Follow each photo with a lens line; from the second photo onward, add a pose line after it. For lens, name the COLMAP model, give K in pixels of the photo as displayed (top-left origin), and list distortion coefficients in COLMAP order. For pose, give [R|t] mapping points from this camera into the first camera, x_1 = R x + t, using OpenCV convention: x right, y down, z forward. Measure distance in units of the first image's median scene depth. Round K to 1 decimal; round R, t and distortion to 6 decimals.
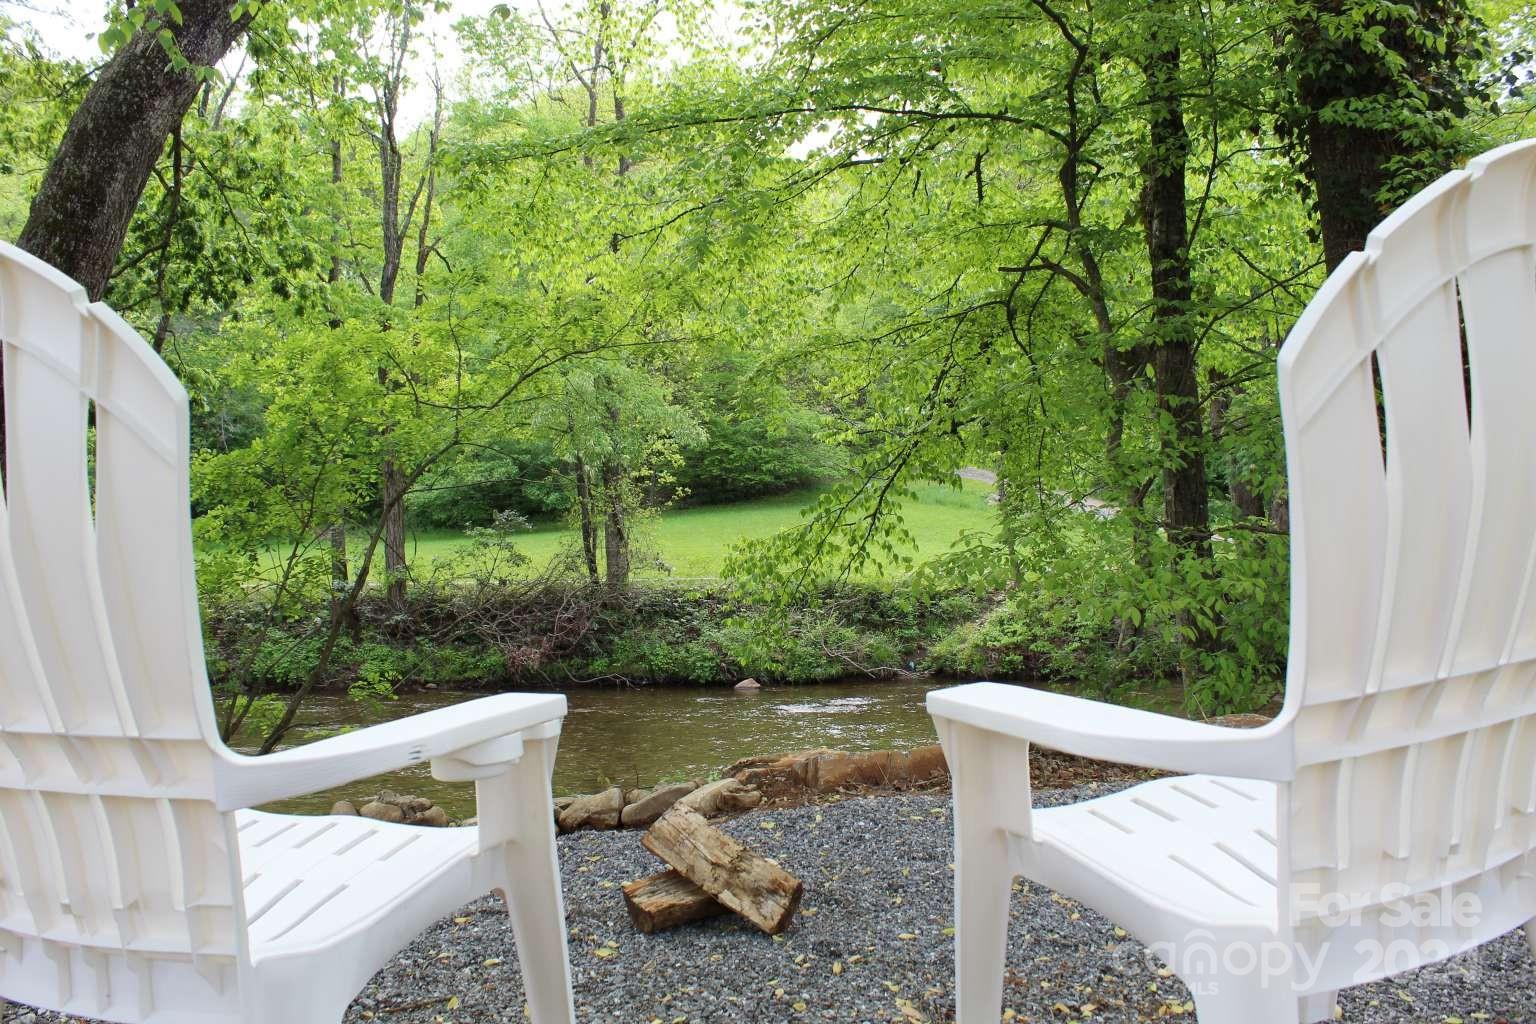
lens RADIAL K [[1285.1, 0, 752.9], [0, 1285.1, 511.5], [0, 0, 1]] dist [-0.172484, 0.153858]
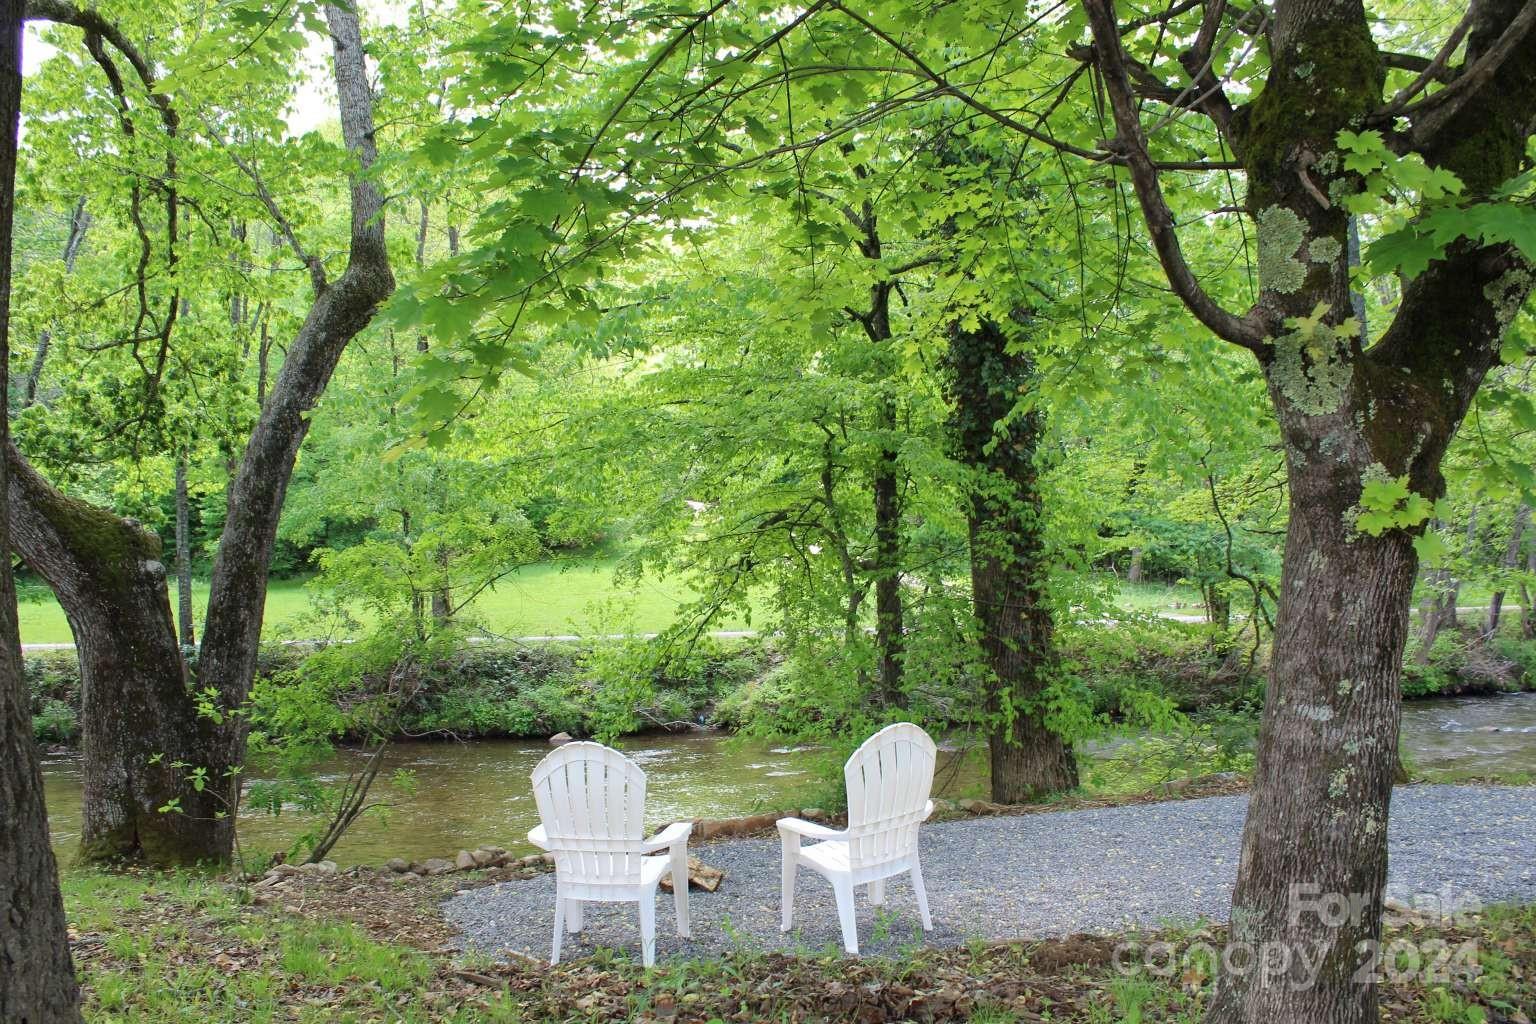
lens RADIAL K [[1285.1, 0, 752.9], [0, 1285.1, 511.5], [0, 0, 1]] dist [-0.172484, 0.153858]
pose [[0.984730, 0.013214, 0.173586, -0.034726], [-0.008861, 0.999627, -0.025827, -0.039144], [-0.173863, 0.023894, 0.984480, -0.160411]]
